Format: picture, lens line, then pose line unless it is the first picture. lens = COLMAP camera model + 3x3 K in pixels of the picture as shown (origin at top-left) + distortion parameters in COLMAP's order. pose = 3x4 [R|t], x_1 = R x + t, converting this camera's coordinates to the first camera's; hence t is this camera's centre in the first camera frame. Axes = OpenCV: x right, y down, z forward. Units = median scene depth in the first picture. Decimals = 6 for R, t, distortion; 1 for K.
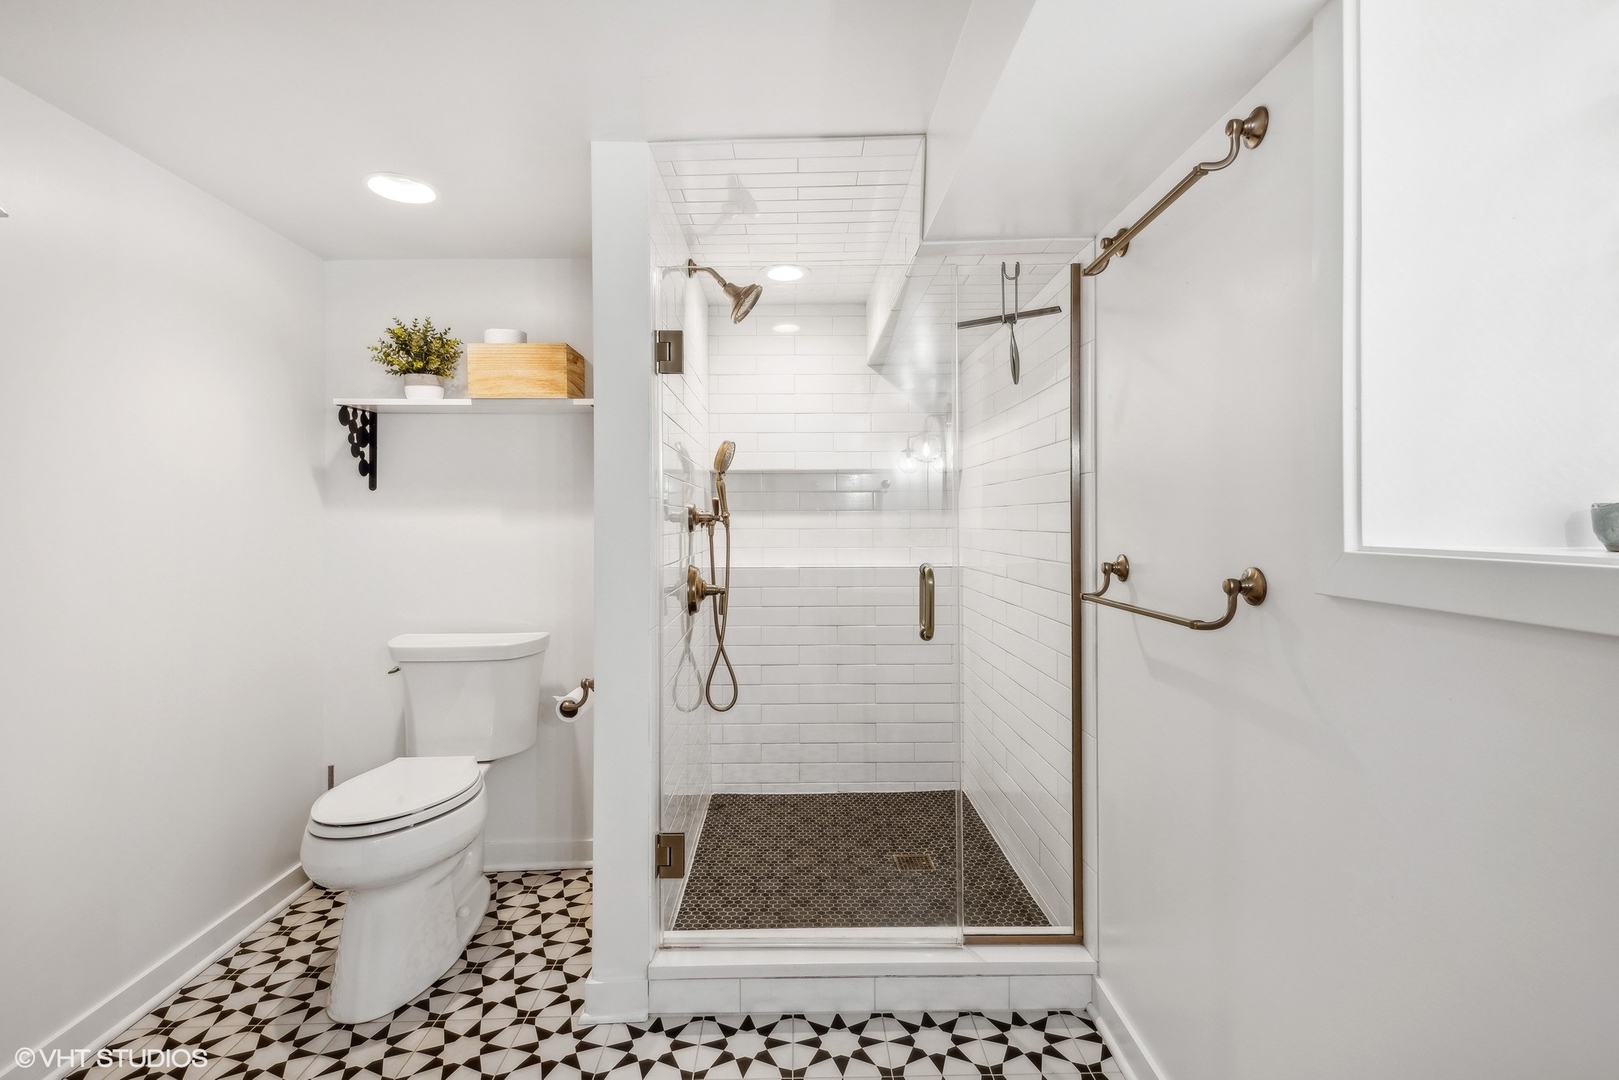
lens RADIAL K [[743.1, 0, 809.6], [0, 743.1, 511.6], [0, 0, 1]] dist [0.038838, -0.023740]
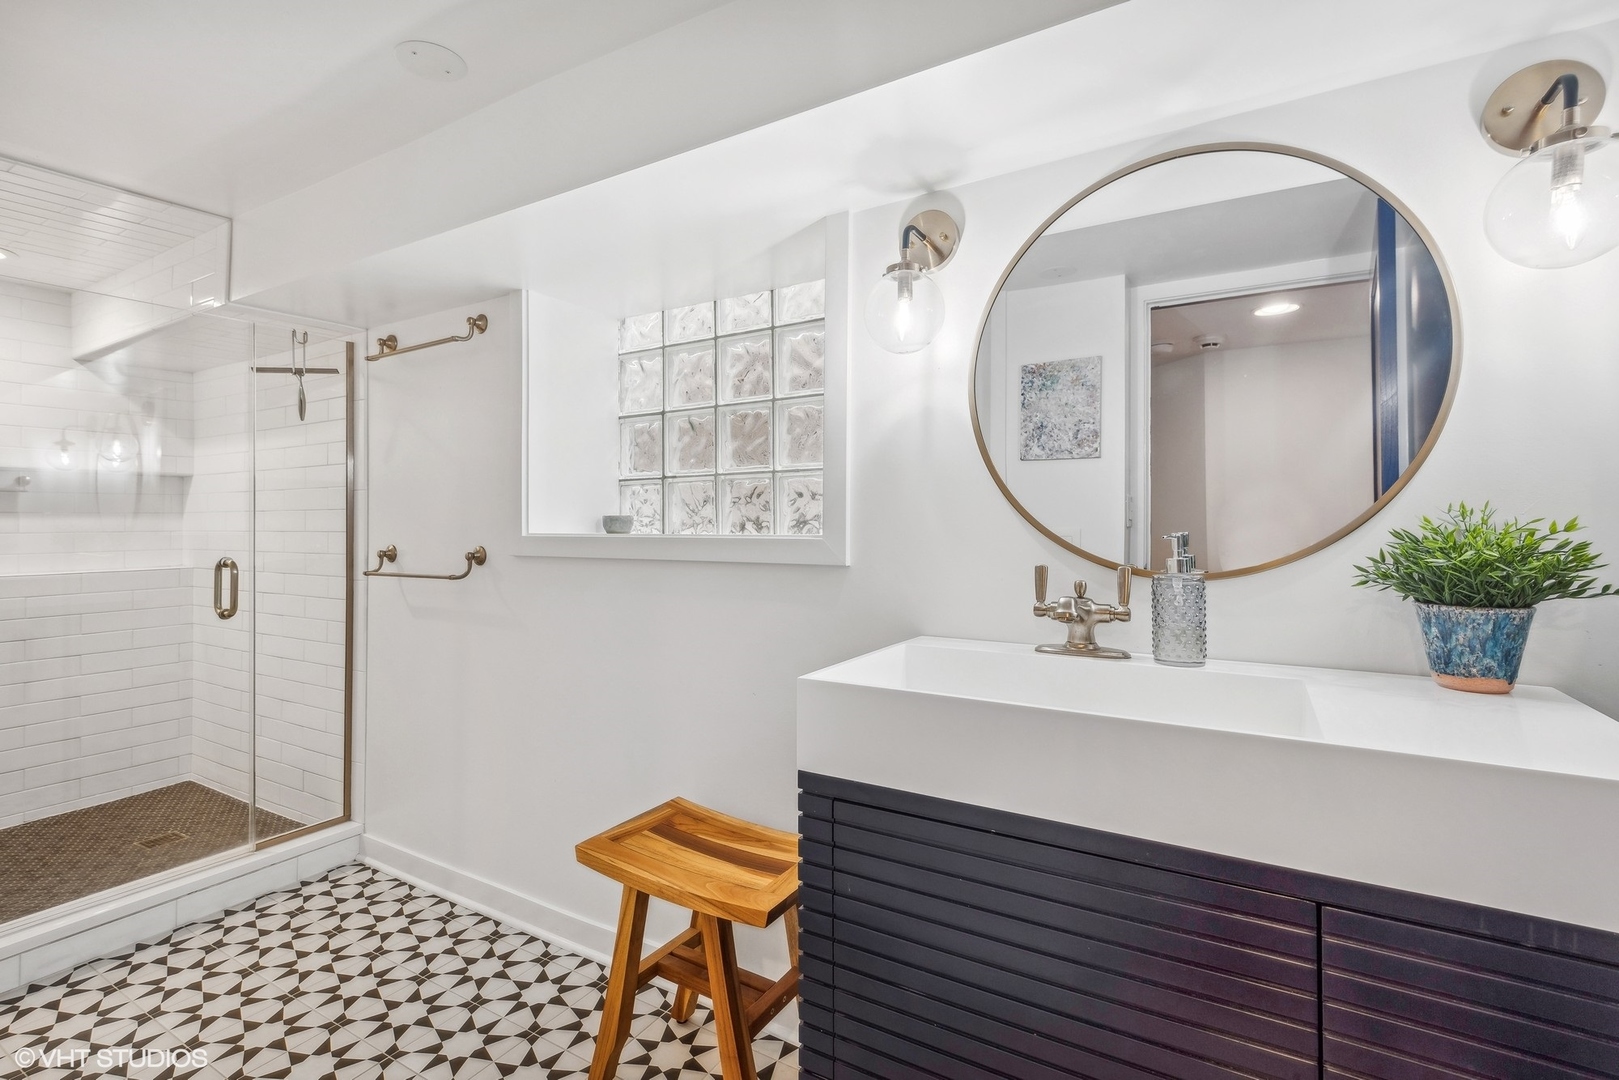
lens RADIAL K [[743.1, 0, 809.6], [0, 743.1, 511.6], [0, 0, 1]] dist [0.038838, -0.023740]
pose [[0.528741, 0.007435, 0.848750, -0.408788], [-0.005175, 0.999971, -0.005537, -0.006791], [-0.848767, -0.001465, 0.528765, -0.510876]]
